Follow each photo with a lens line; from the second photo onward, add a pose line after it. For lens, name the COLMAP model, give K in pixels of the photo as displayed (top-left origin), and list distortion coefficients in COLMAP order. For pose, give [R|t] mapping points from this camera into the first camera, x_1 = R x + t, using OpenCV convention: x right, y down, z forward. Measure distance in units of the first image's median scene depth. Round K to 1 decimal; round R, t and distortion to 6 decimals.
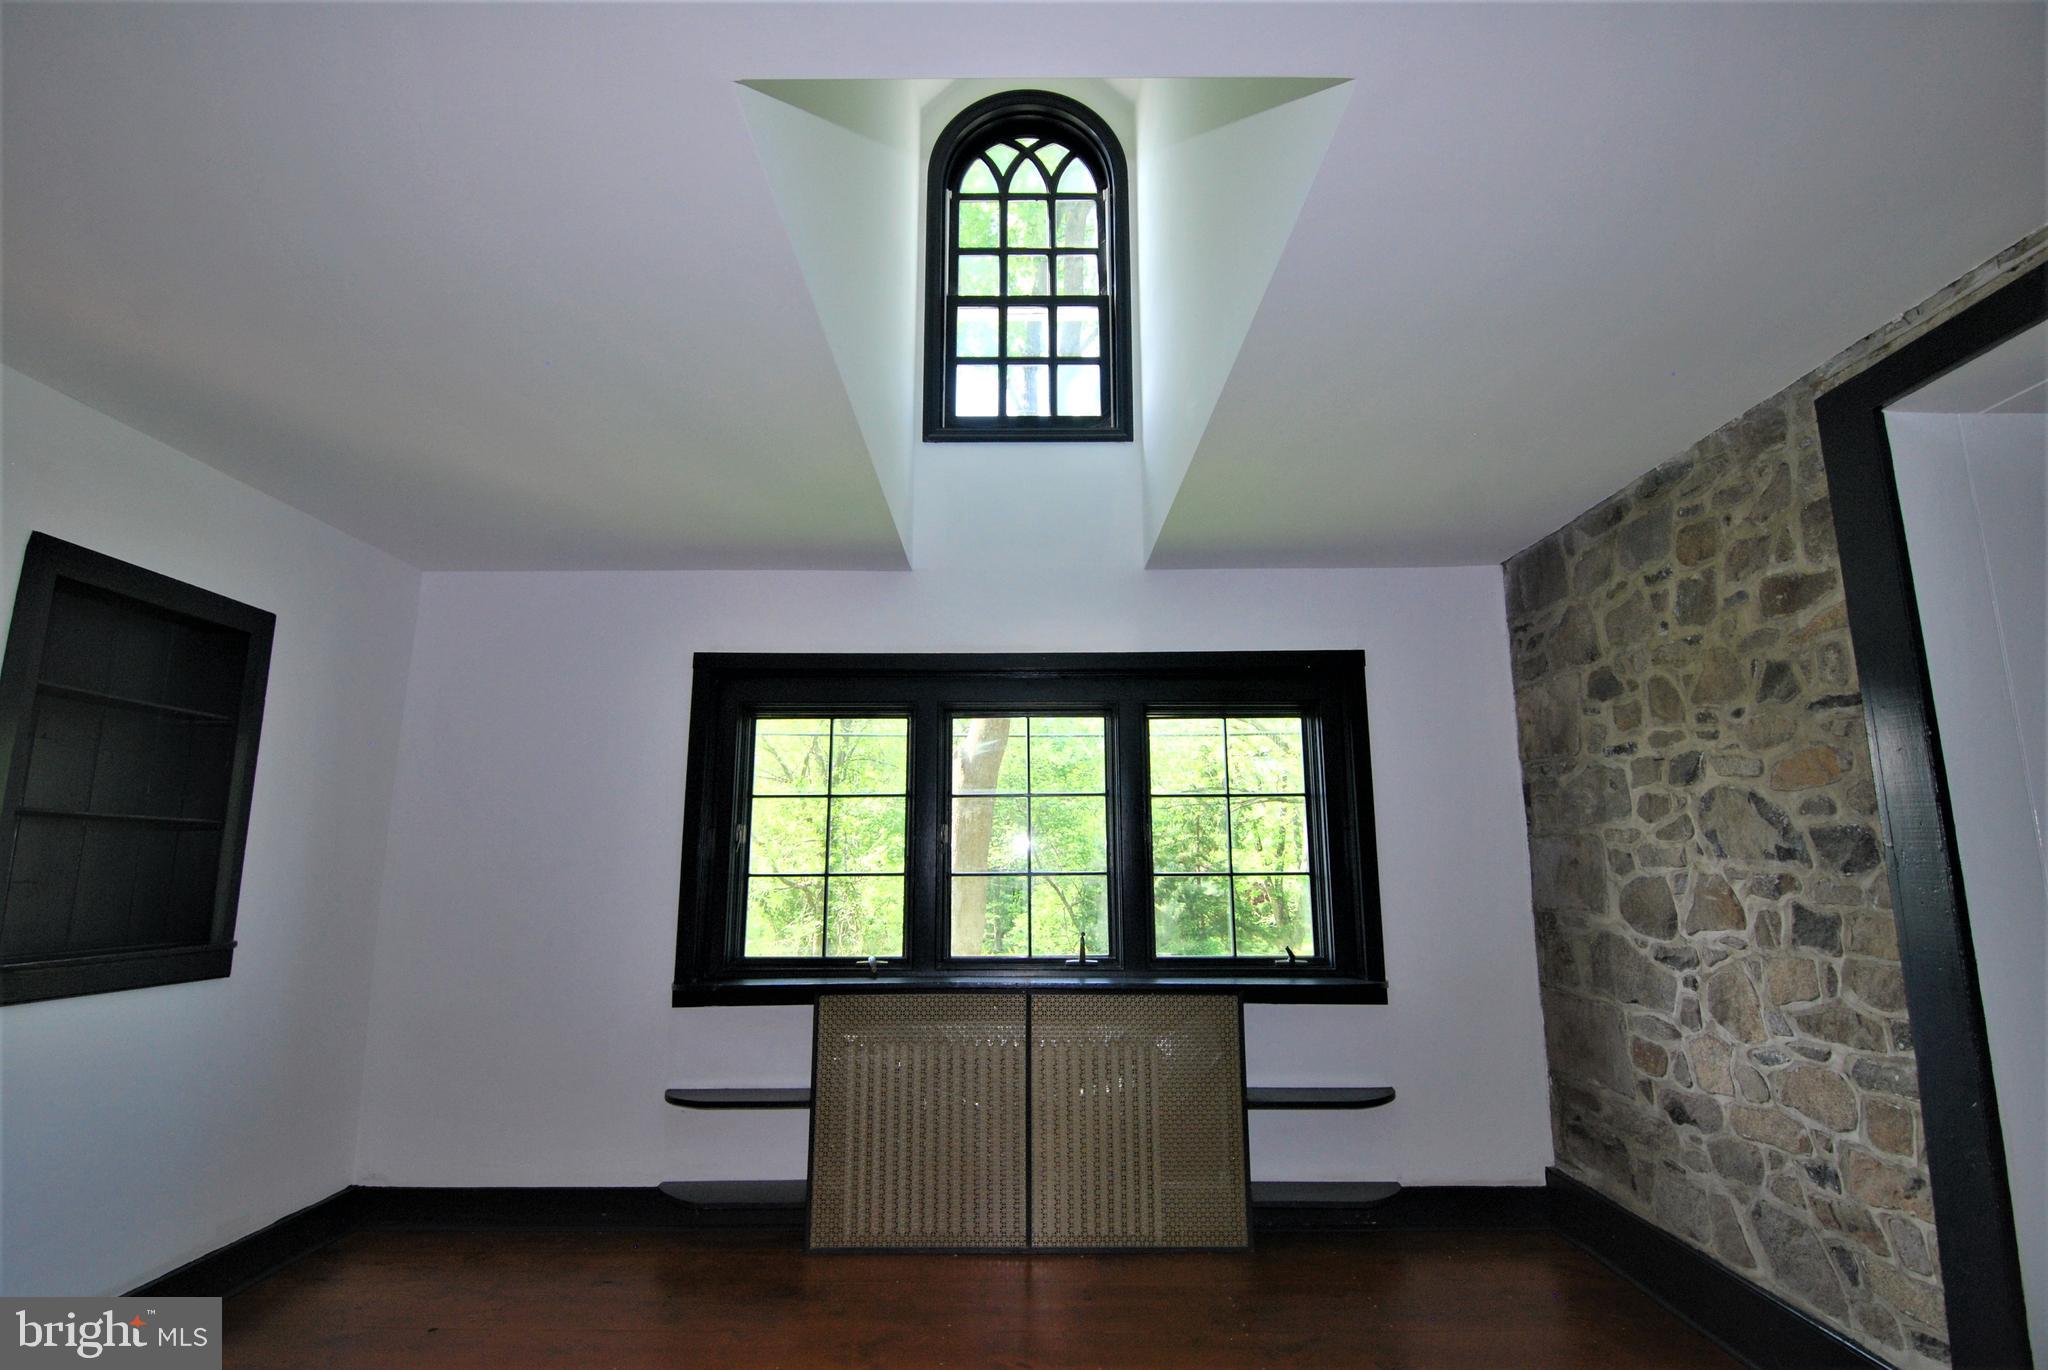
lens RADIAL K [[991.0, 0, 1021.9], [0, 991.0, 671.4], [0, 0, 1]] dist [0.000313, -0.014913]
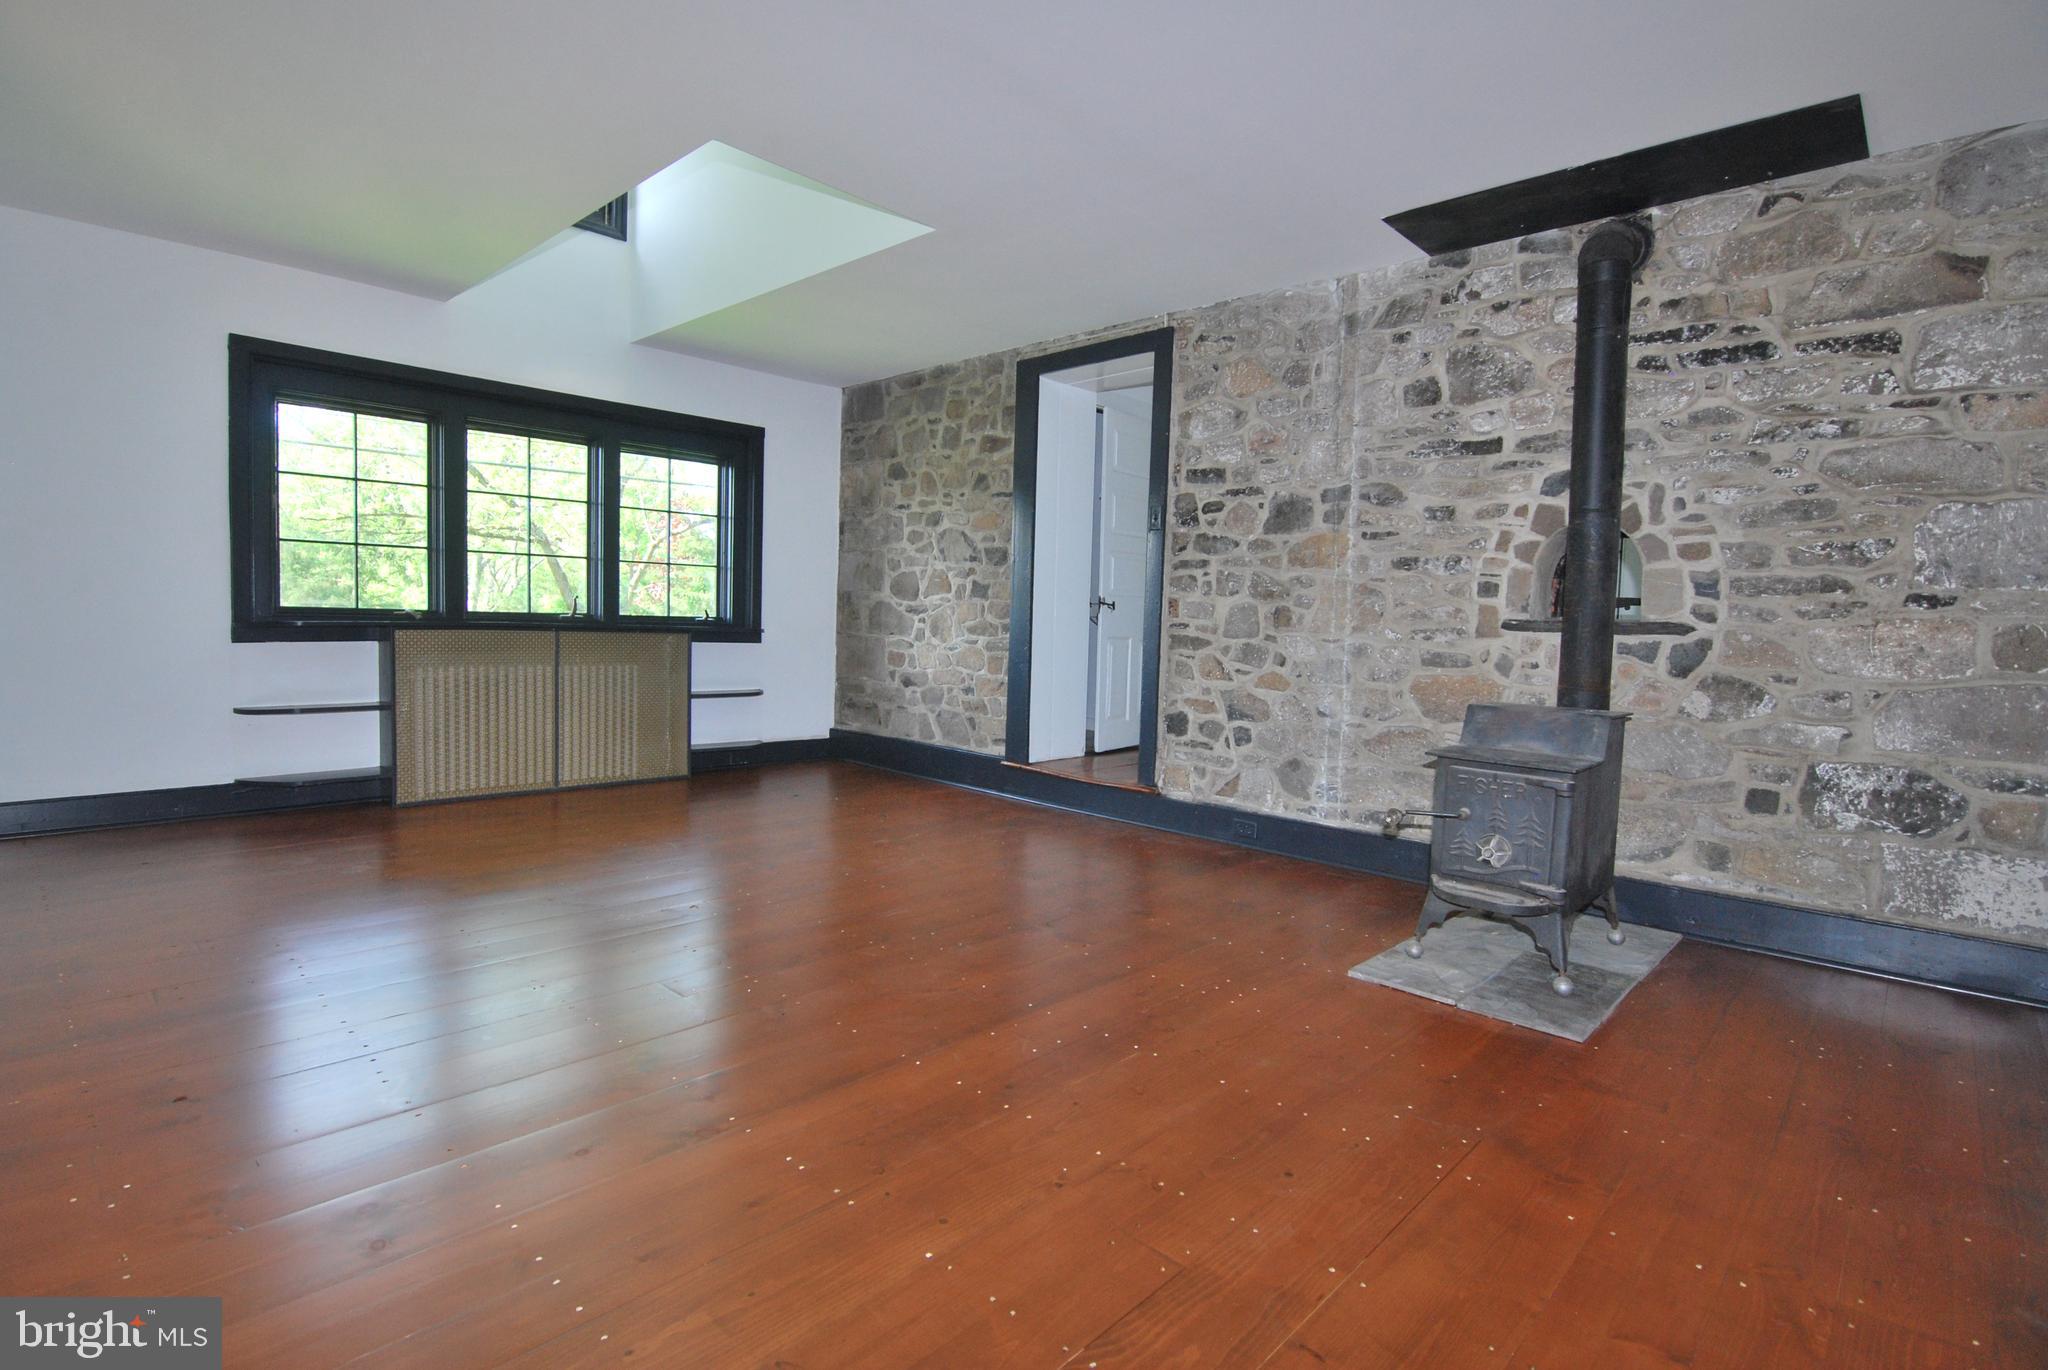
lens RADIAL K [[991.0, 0, 1021.9], [0, 991.0, 671.4], [0, 0, 1]] dist [0.000313, -0.014913]
pose [[0.686471, -0.016839, 0.726963, -0.670744], [-0.164011, 0.970384, 0.177354, 0.009727], [-0.708420, -0.240978, 0.663379, -0.545255]]
